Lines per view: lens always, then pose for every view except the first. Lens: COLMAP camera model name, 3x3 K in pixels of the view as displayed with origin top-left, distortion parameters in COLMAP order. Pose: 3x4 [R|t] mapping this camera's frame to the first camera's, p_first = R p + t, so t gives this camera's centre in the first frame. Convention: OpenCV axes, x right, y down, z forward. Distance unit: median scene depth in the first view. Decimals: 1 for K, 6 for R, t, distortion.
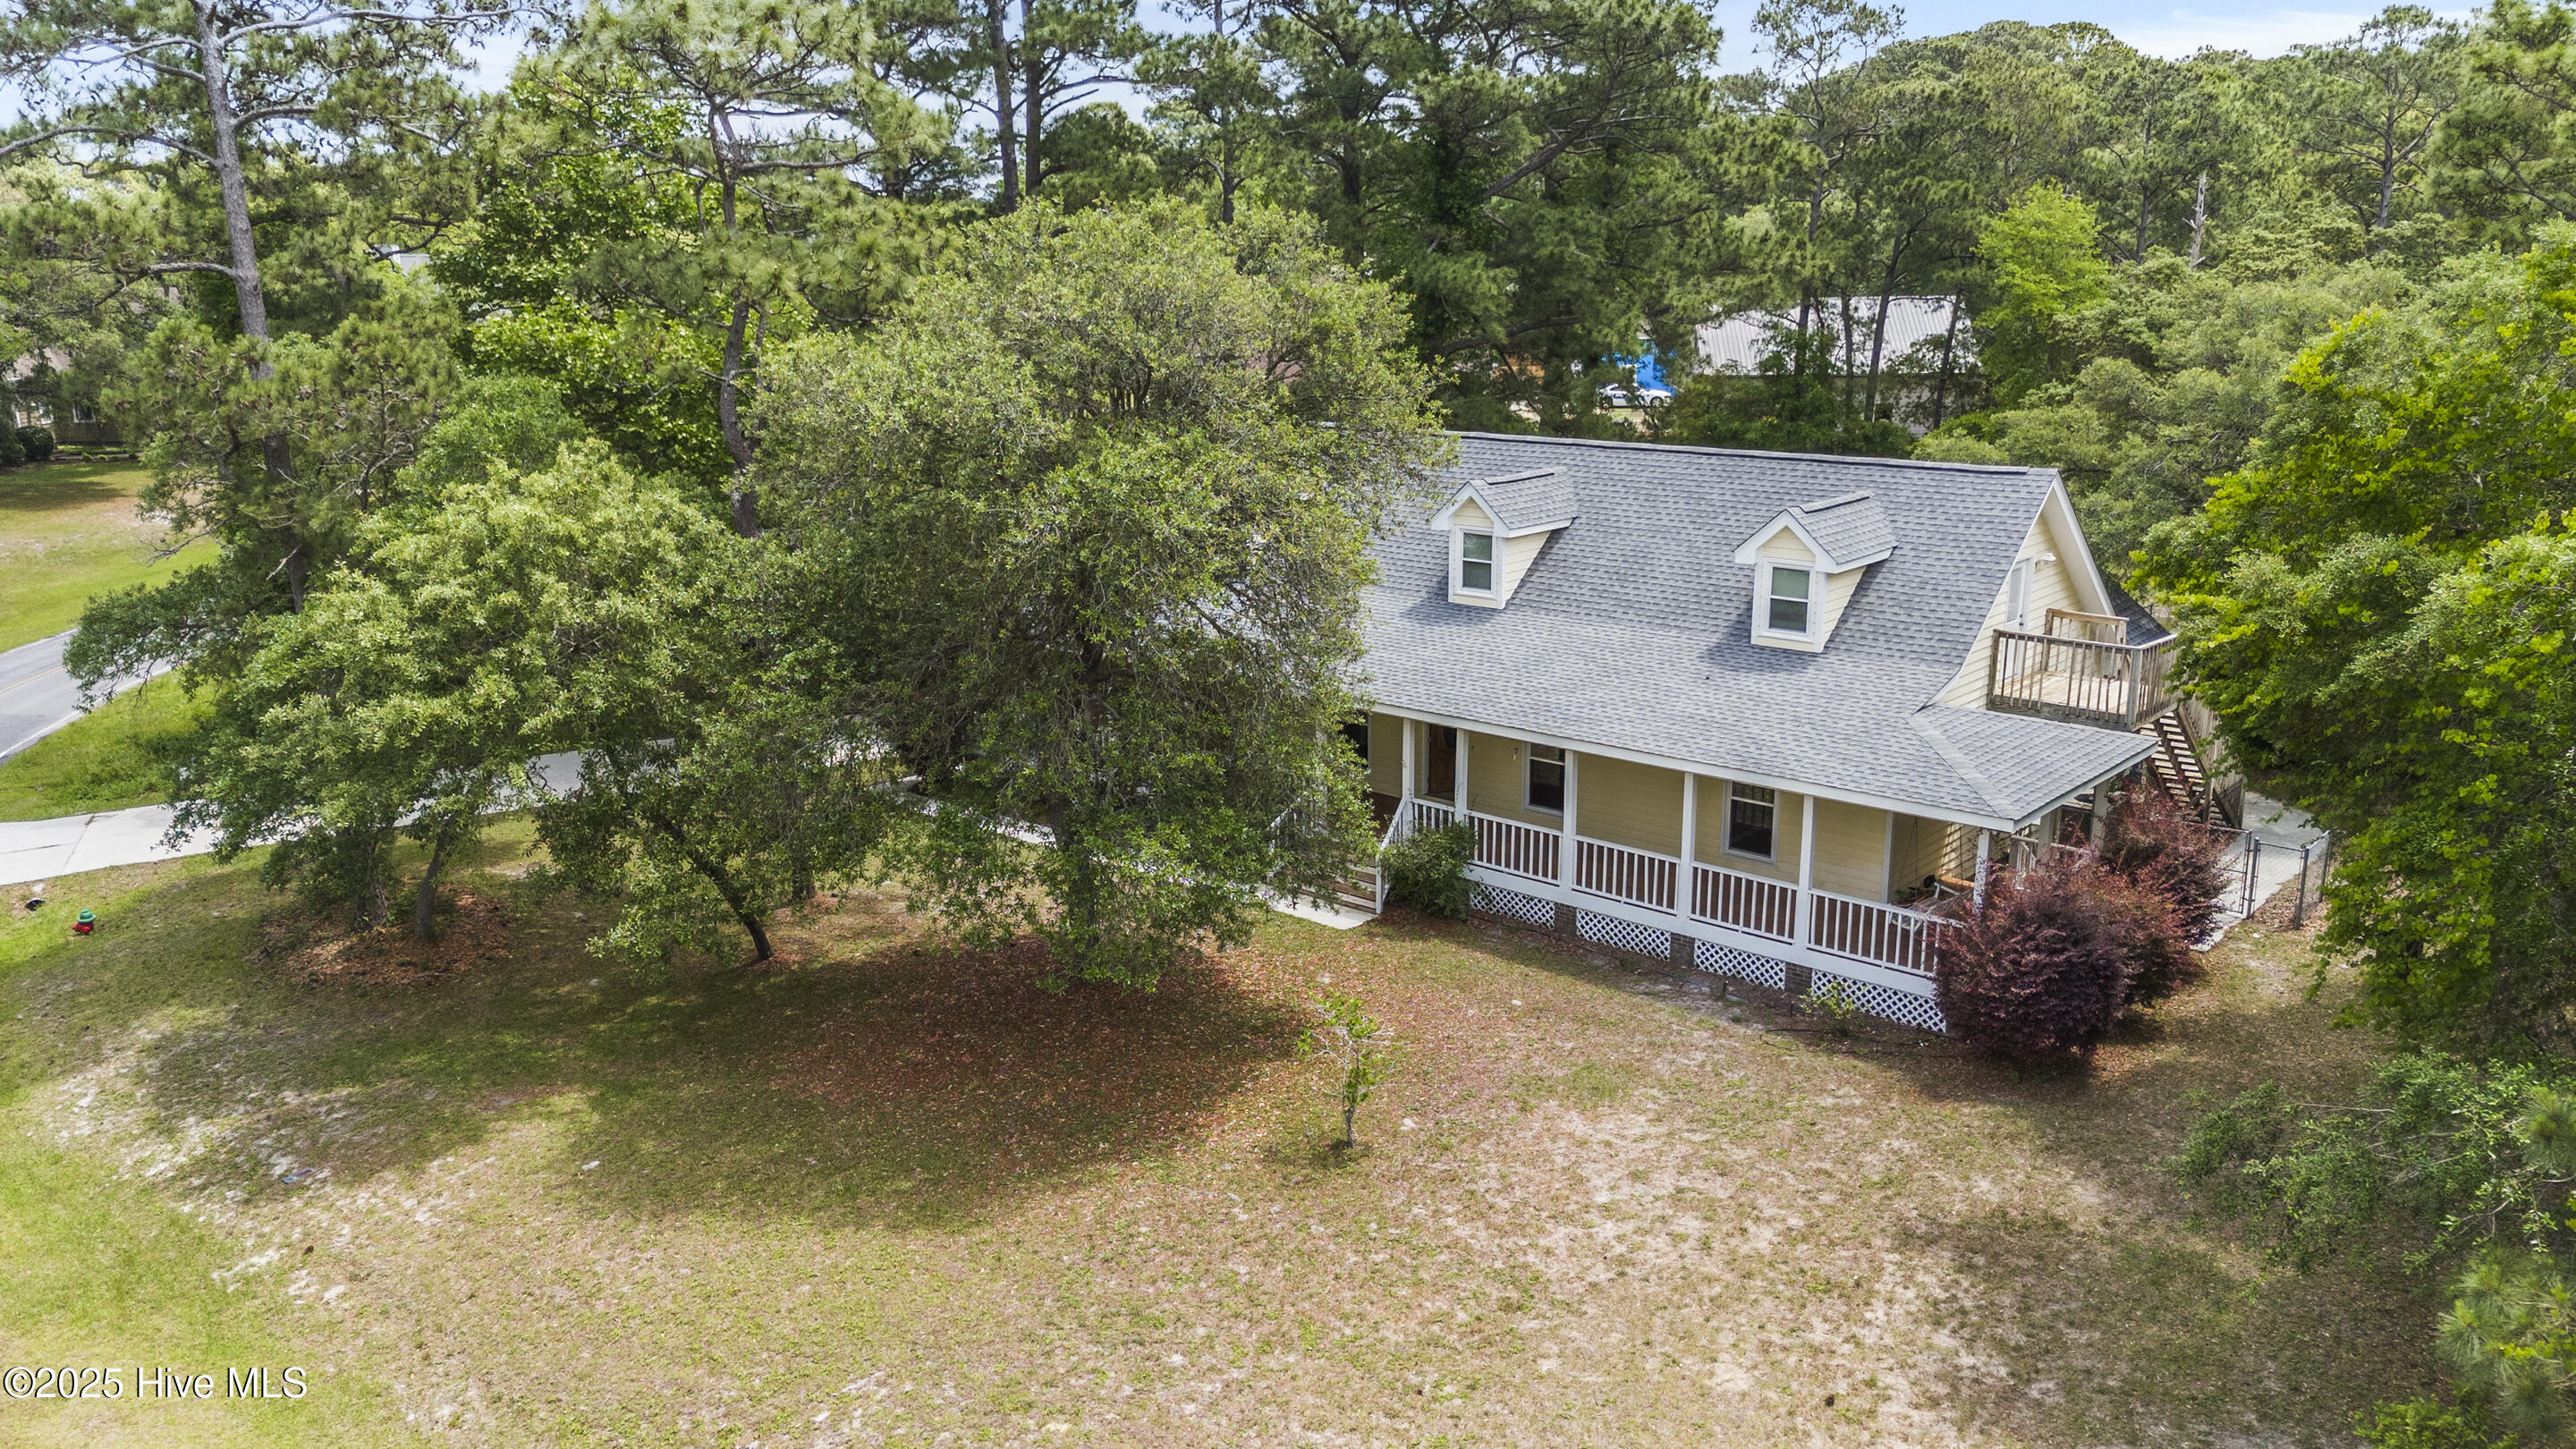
lens RADIAL K [[1986.7, 0, 1287.0], [0, 1986.7, 728.2], [0, 0, 1]] dist [0.009273, 0.002065]
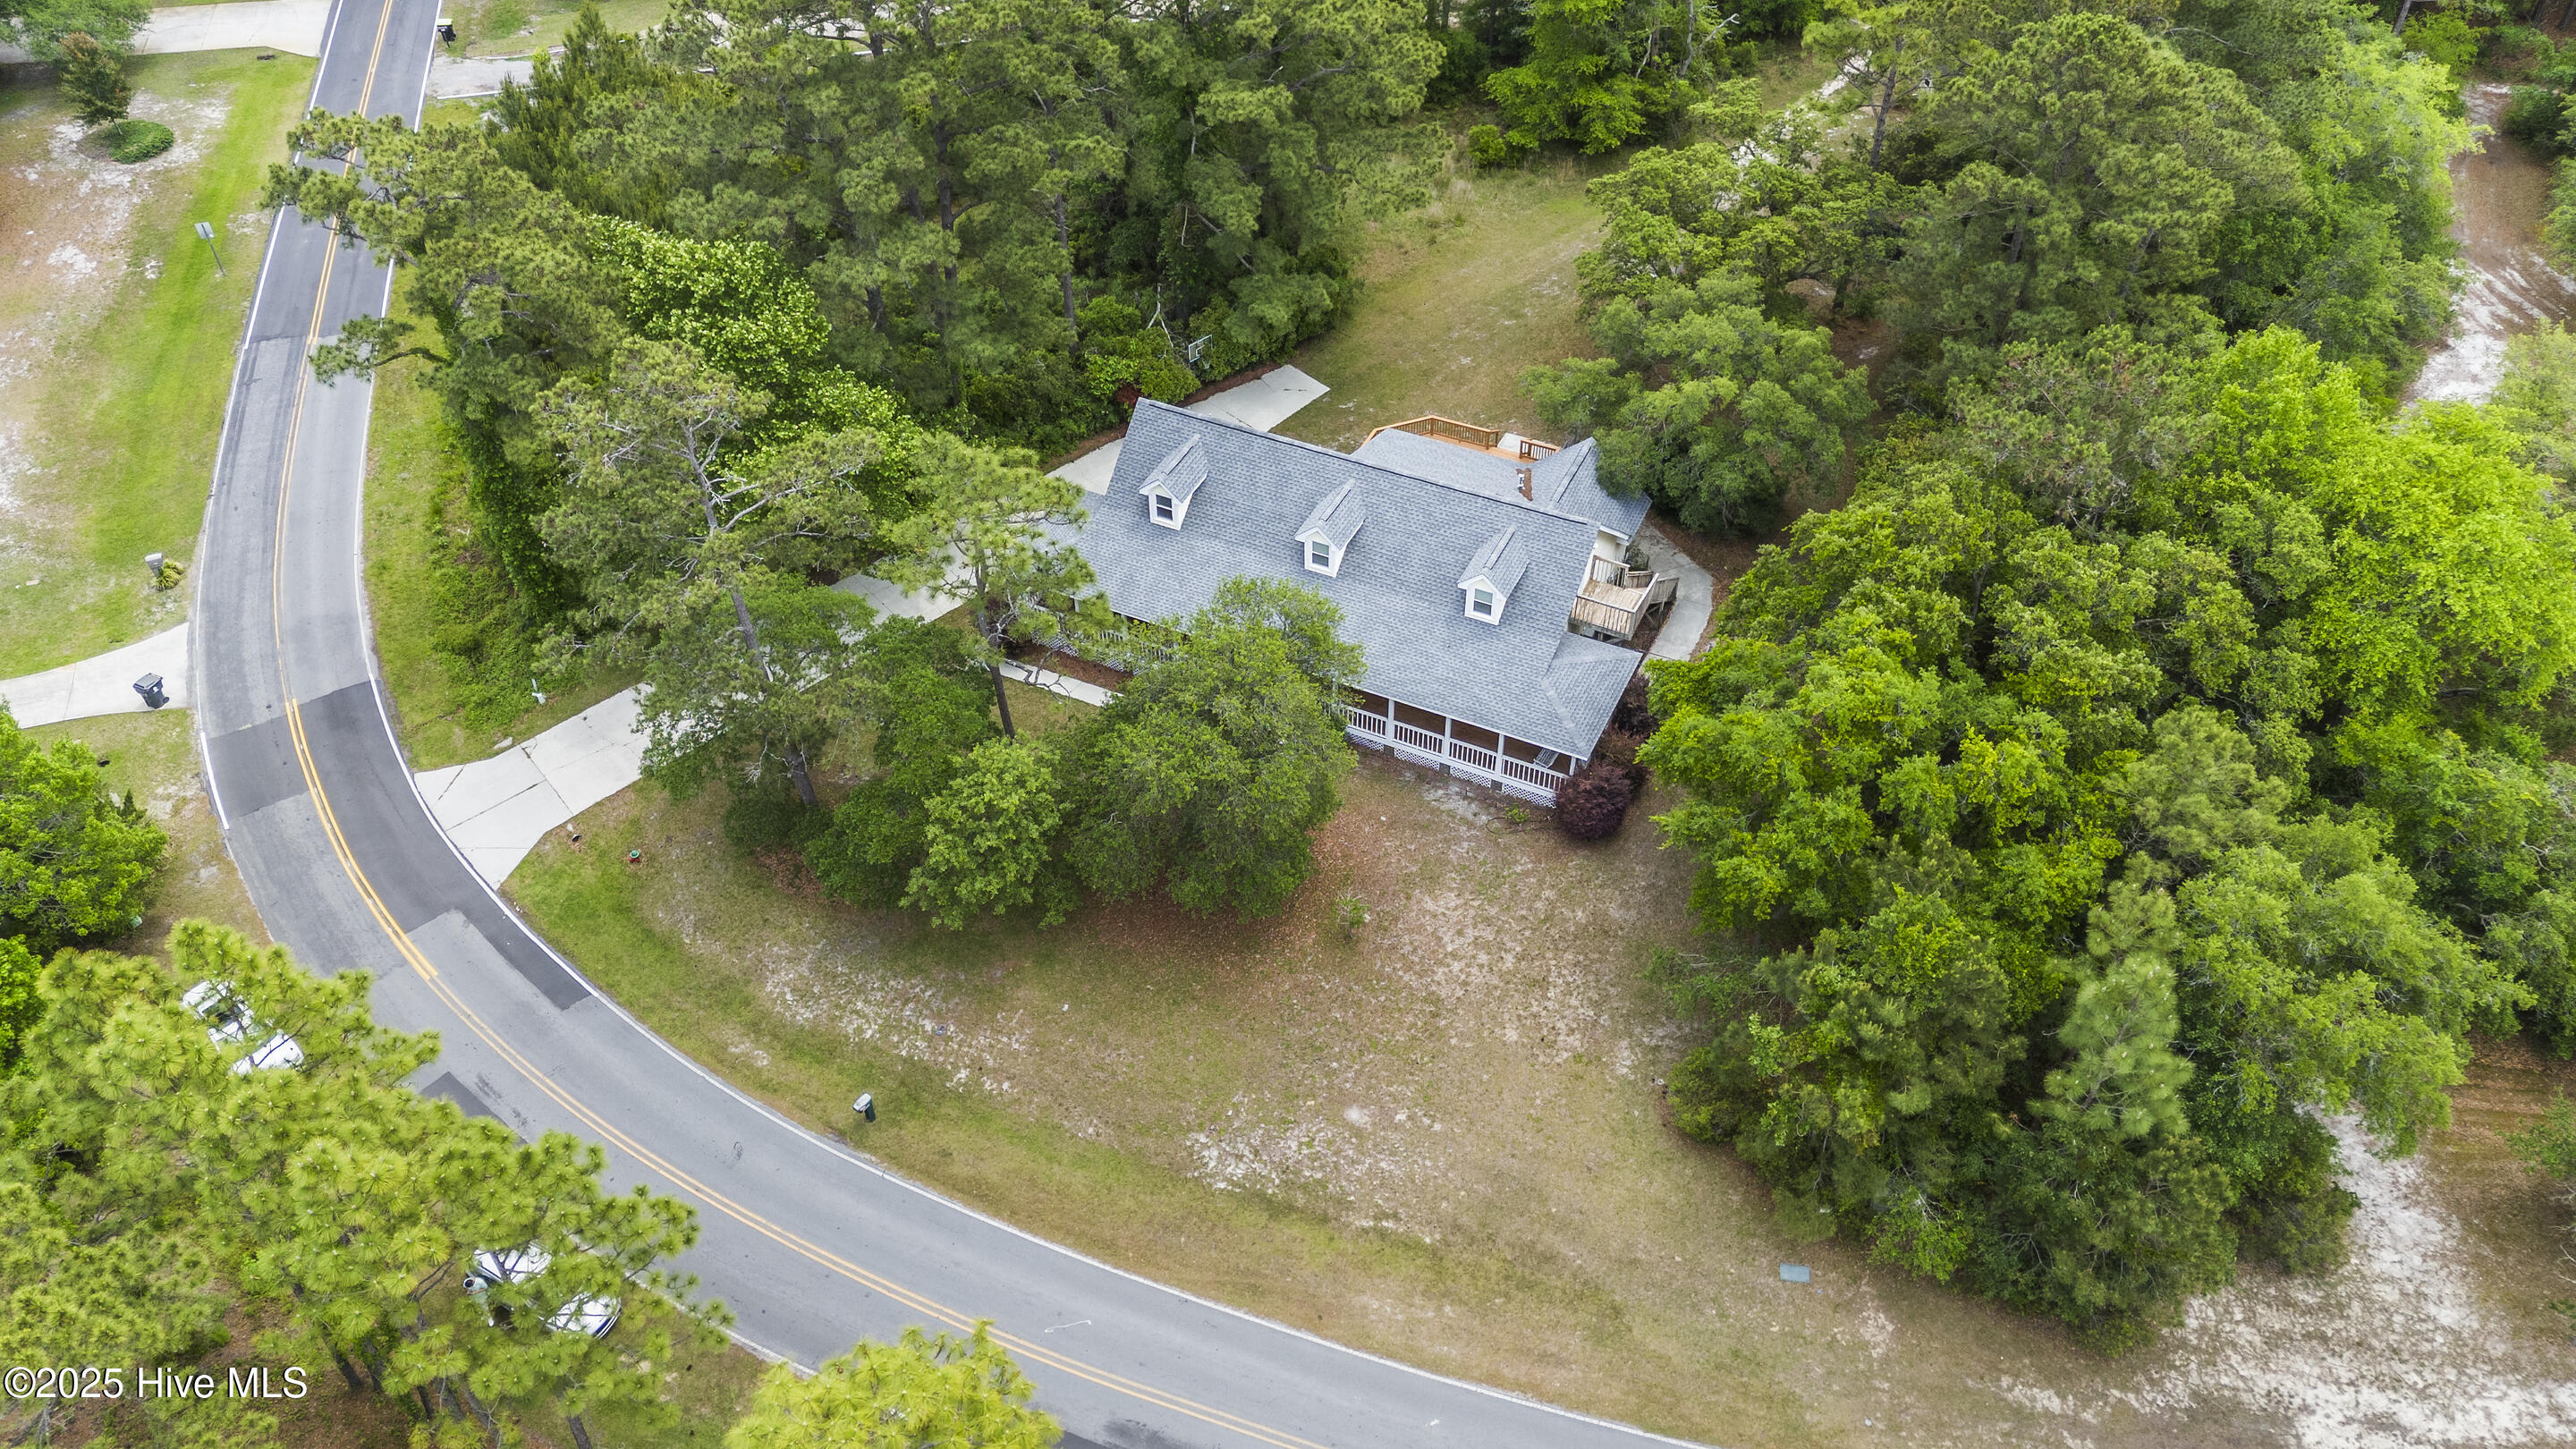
lens RADIAL K [[1986.7, 0, 1293.2], [0, 1986.7, 721.8], [0, 0, 1]] dist [0.009273, 0.002065]
pose [[0.962611, -0.183765, 0.199024, -0.495822], [0.061182, 0.863215, 0.501116, -1.310518], [-0.263888, -0.470203, 0.842183, -1.015652]]
